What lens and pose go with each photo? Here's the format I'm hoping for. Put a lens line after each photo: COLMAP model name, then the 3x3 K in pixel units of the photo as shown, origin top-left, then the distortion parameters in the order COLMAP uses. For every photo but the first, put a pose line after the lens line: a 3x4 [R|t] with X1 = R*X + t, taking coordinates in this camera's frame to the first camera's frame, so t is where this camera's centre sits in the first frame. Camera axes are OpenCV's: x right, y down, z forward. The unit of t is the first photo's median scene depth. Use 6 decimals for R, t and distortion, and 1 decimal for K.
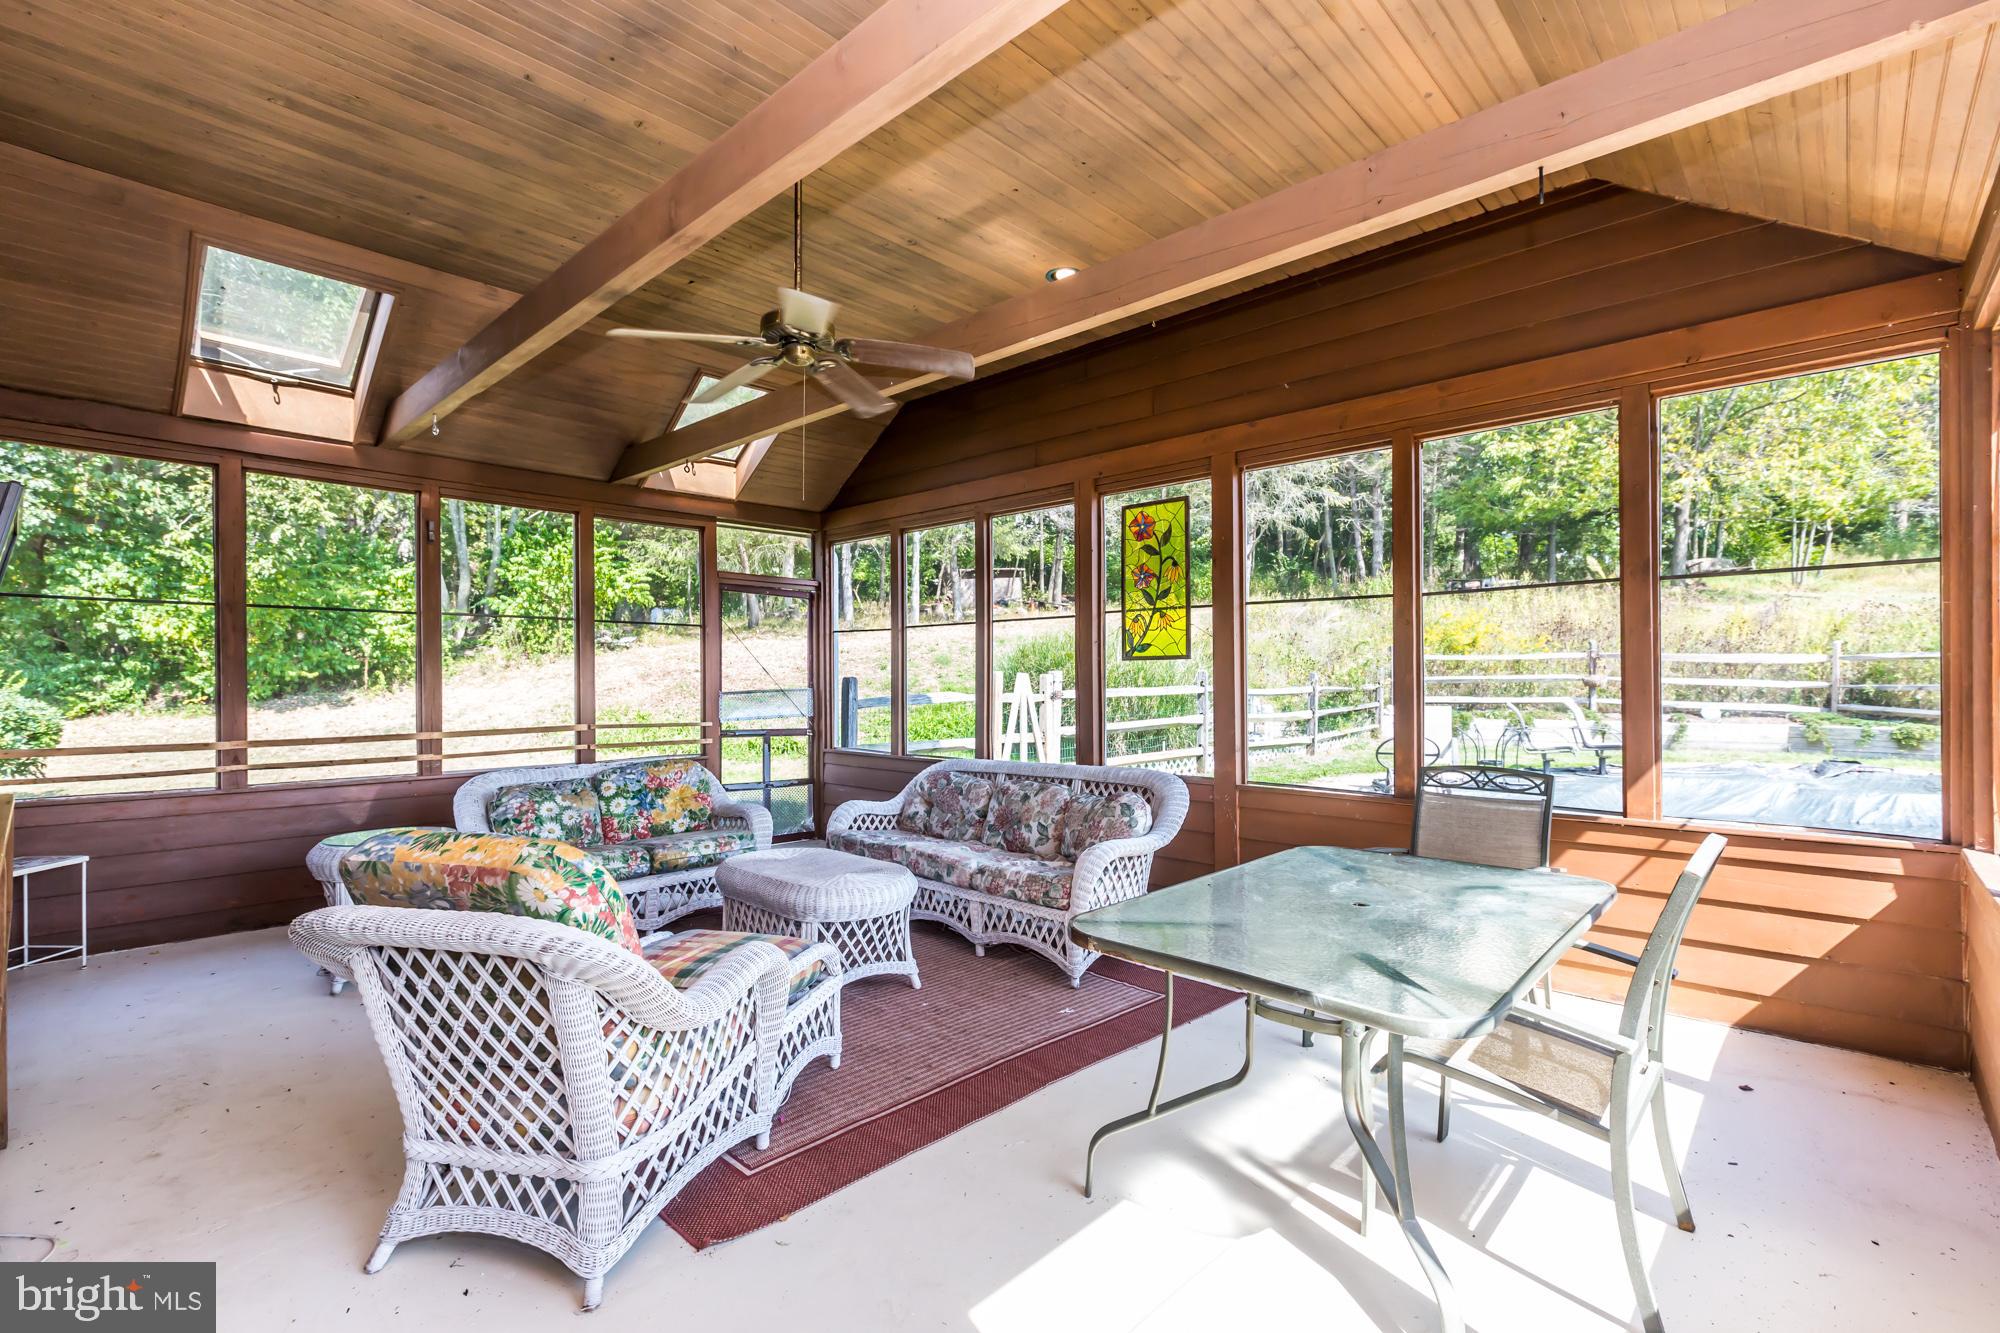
lens RADIAL K [[894.4, 0, 1004.7], [0, 894.4, 666.4], [0, 0, 1]] dist [-0.003522, 0.002092]
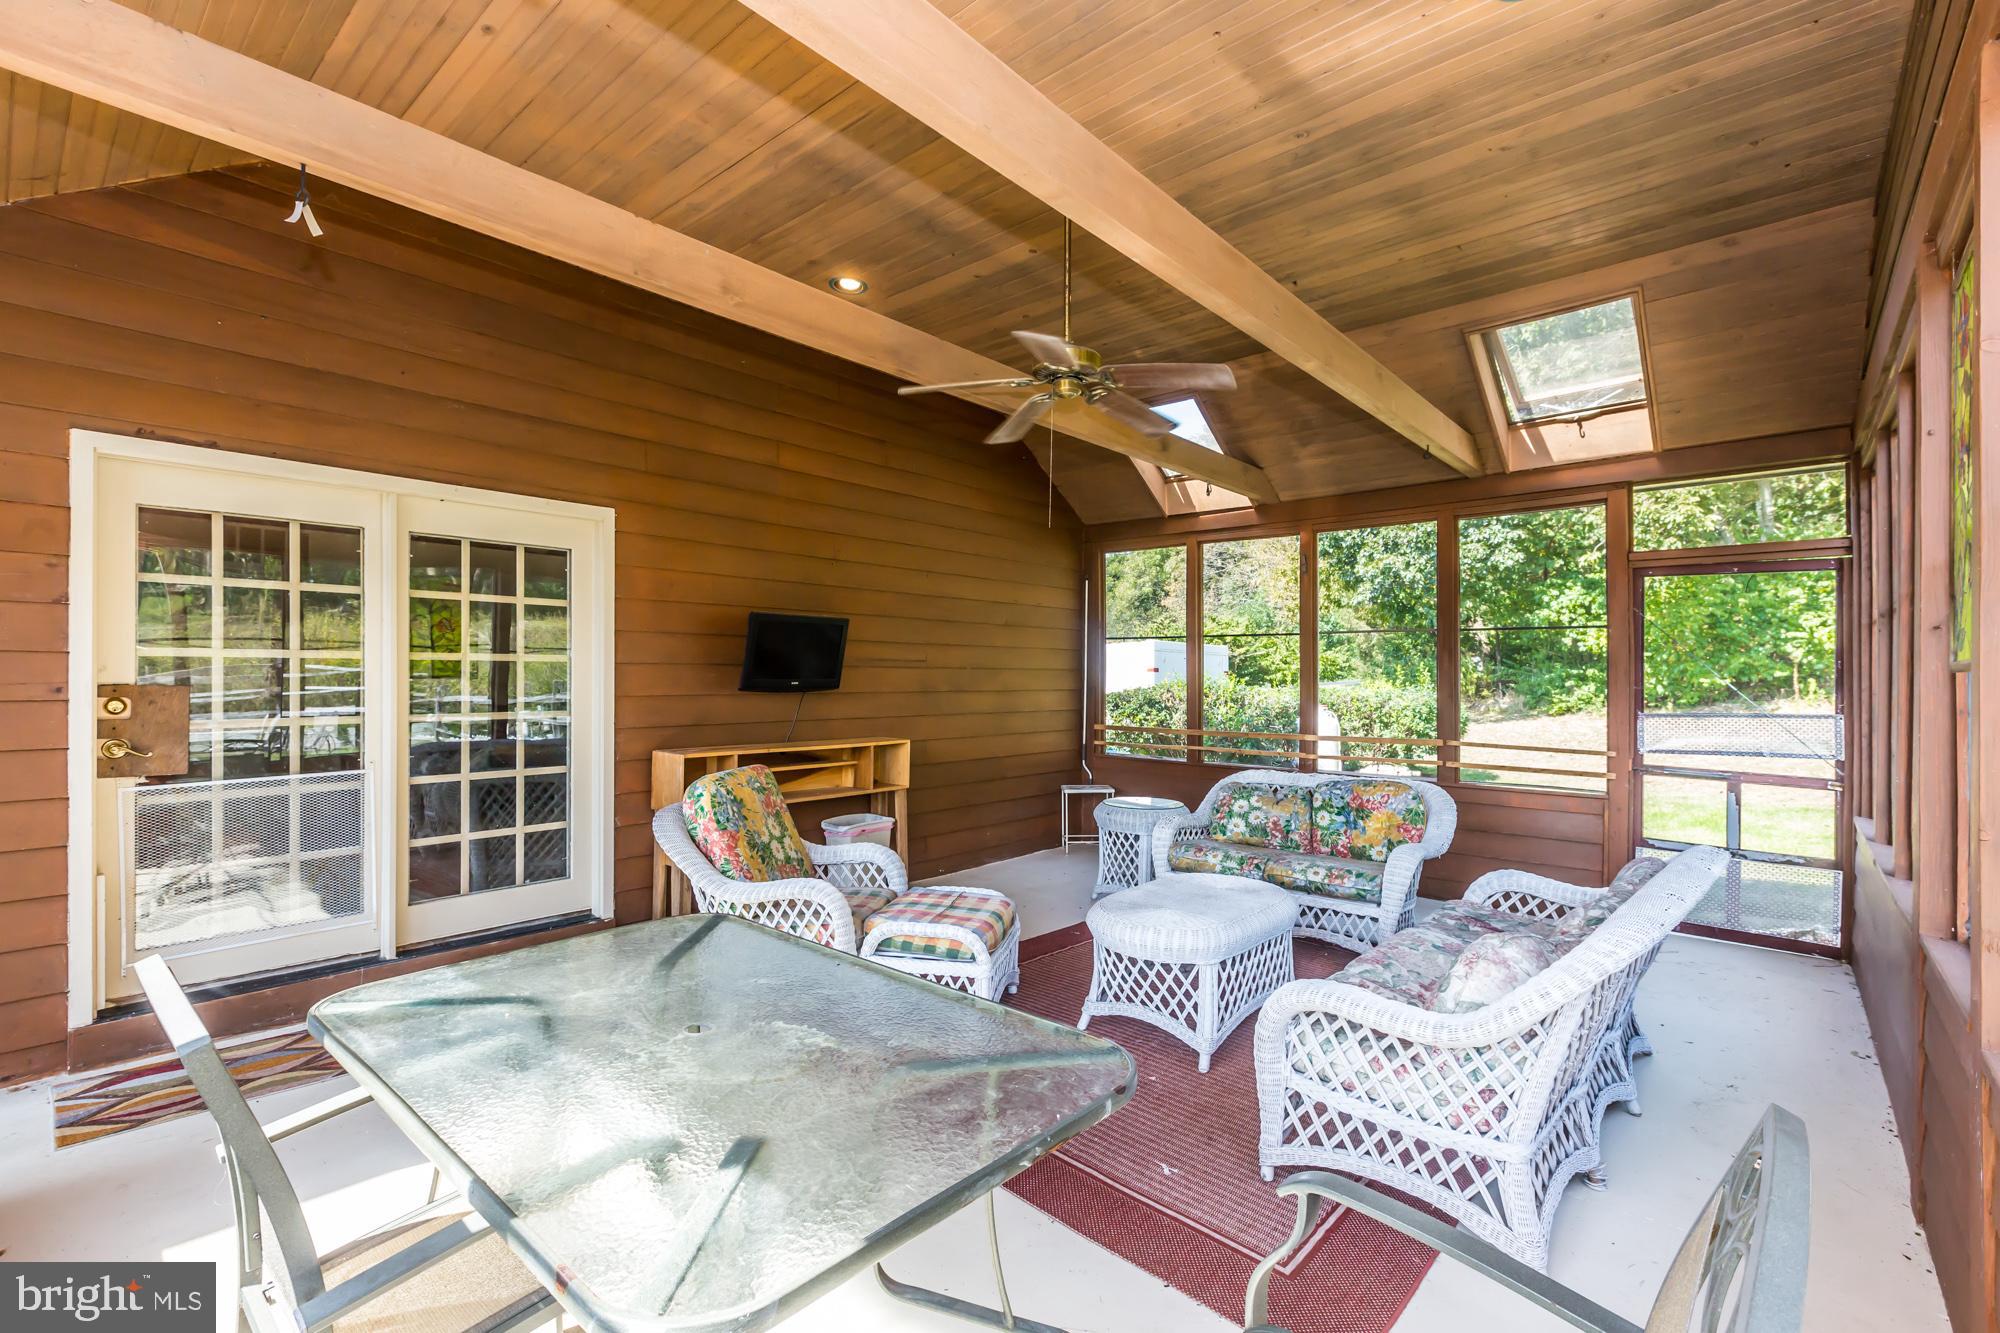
lens RADIAL K [[894.4, 0, 1004.3], [0, 894.4, 674.5], [0, 0, 1]] dist [-0.003522, 0.002092]
pose [[0.038371, 0.001593, -0.999262, 0.539616], [0.002205, 0.999996, 0.001679, -0.008124], [0.999261, -0.002268, 0.038367, 0.584195]]
